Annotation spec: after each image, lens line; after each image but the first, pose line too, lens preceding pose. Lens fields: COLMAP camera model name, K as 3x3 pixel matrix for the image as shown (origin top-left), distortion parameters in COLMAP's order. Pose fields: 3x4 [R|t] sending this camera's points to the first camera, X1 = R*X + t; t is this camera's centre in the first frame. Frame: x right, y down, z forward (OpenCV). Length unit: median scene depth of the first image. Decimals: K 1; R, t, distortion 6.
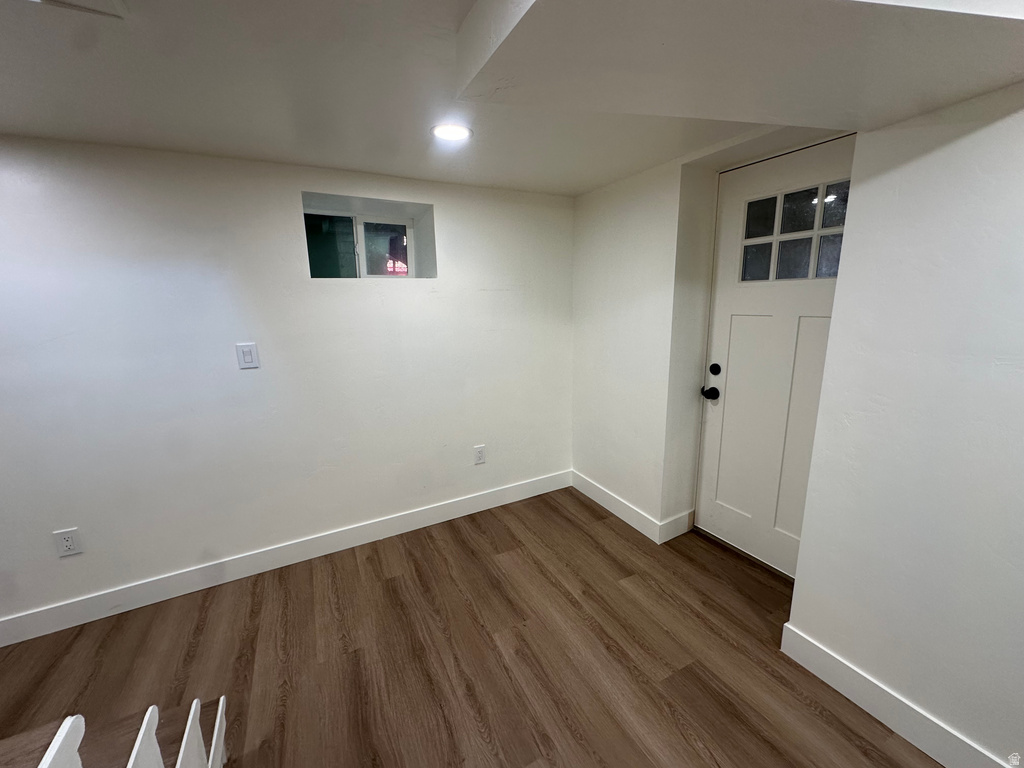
lens RADIAL K [[409.6, 0, 511.2], [0, 409.6, 389.5], [0, 0, 1]] dist [-0.001418, 0.000170]
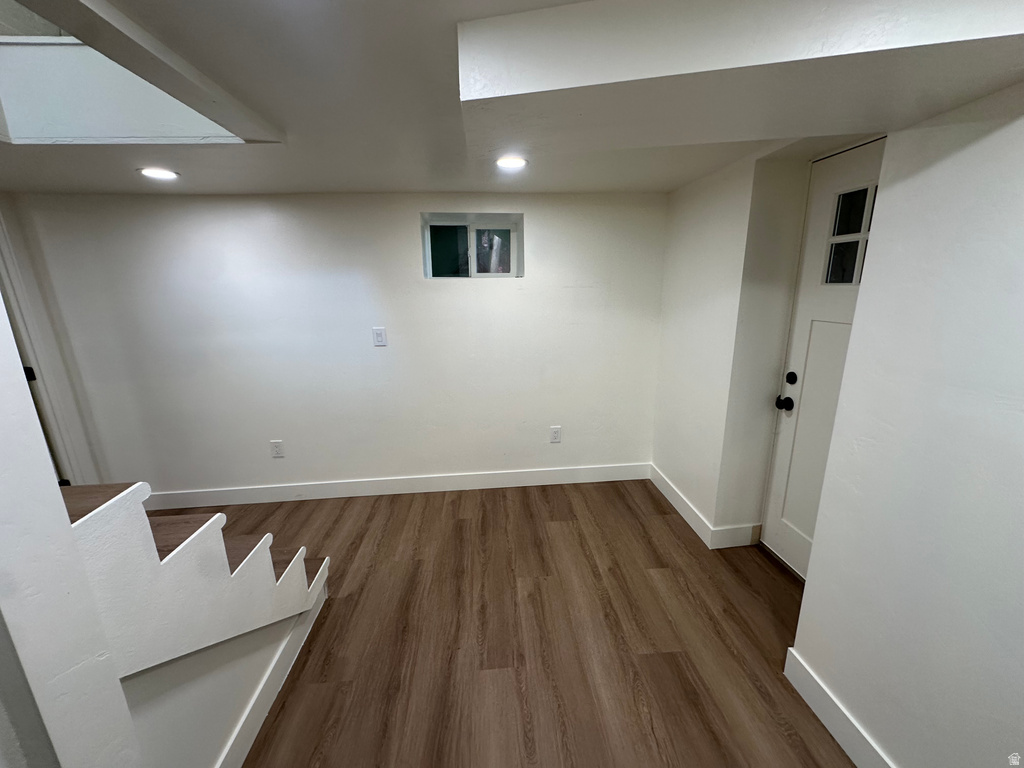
lens RADIAL K [[409.6, 0, 511.2], [0, 409.6, 389.5], [0, 0, 1]] dist [-0.001418, 0.000170]
pose [[0.919211, 0.103354, -0.379960, 0.301617], [-0.087500, 0.994427, 0.058813, -0.024961], [0.383921, -0.020815, 0.923131, -0.104419]]
